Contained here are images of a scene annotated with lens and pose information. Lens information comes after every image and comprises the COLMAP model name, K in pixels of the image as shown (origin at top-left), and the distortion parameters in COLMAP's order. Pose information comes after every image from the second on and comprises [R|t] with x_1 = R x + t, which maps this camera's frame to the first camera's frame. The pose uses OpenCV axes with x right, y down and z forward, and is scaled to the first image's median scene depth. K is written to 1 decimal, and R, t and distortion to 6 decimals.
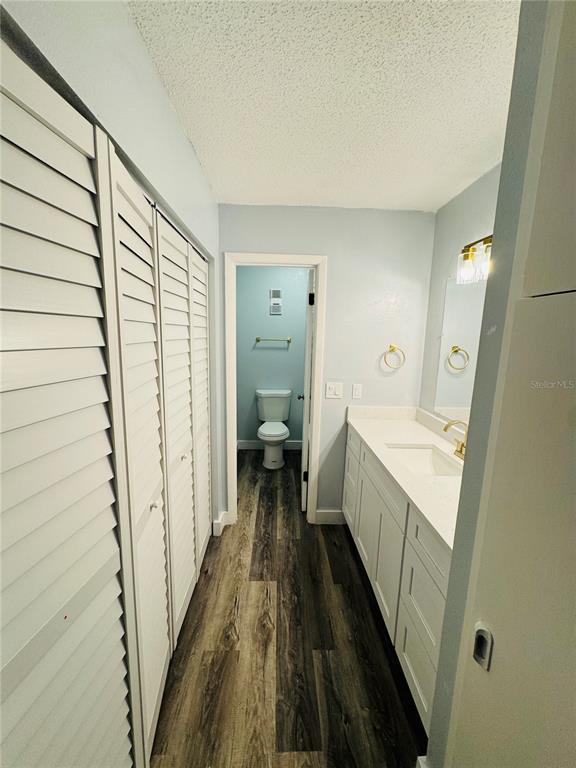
lens RADIAL K [[310.9, 0, 288.0], [0, 310.9, 384.0], [0, 0, 1]] dist [0.004036, 0.000145]
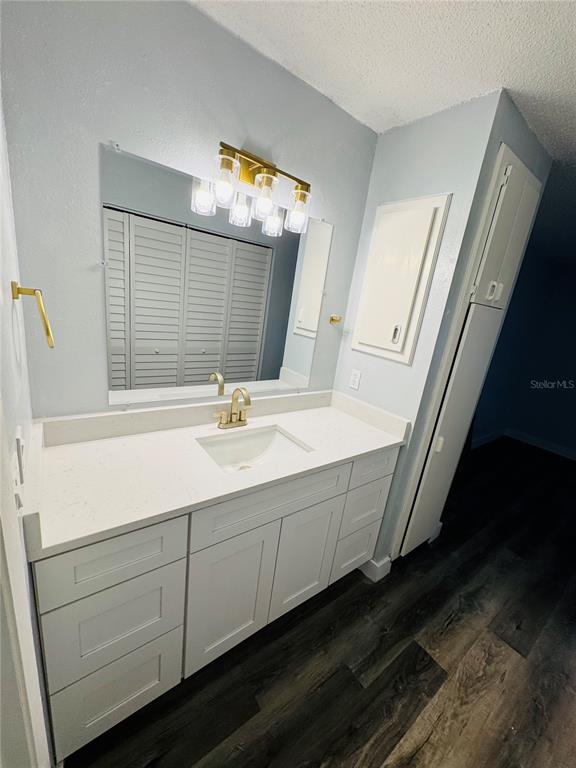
lens RADIAL K [[307.6, 0, 288.0], [0, 307.6, 384.0], [0, 0, 1]] dist [-0.002867, -0.000107]
pose [[-0.567152, -0.308065, 0.763829, -0.153616], [-0.007093, 0.929205, 0.369497, -0.186100], [-0.823583, 0.204143, -0.529185, 1.203855]]
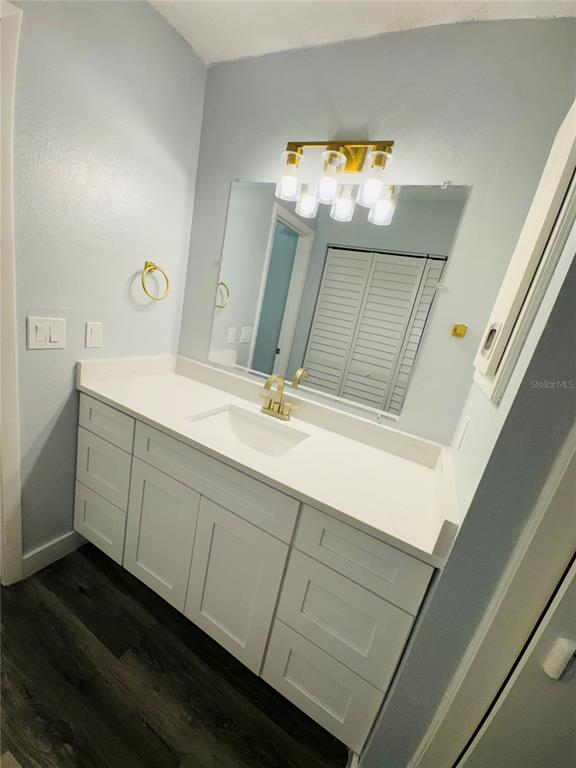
lens RADIAL K [[310.9, 0, 288.0], [0, 310.9, 384.0], [0, 0, 1]] dist [0.004036, 0.000145]
pose [[0.490291, -0.146650, 0.859133, -0.142594], [-0.042908, 0.980485, 0.191852, -0.015663], [-0.870502, -0.130927, 0.474430, 0.518408]]
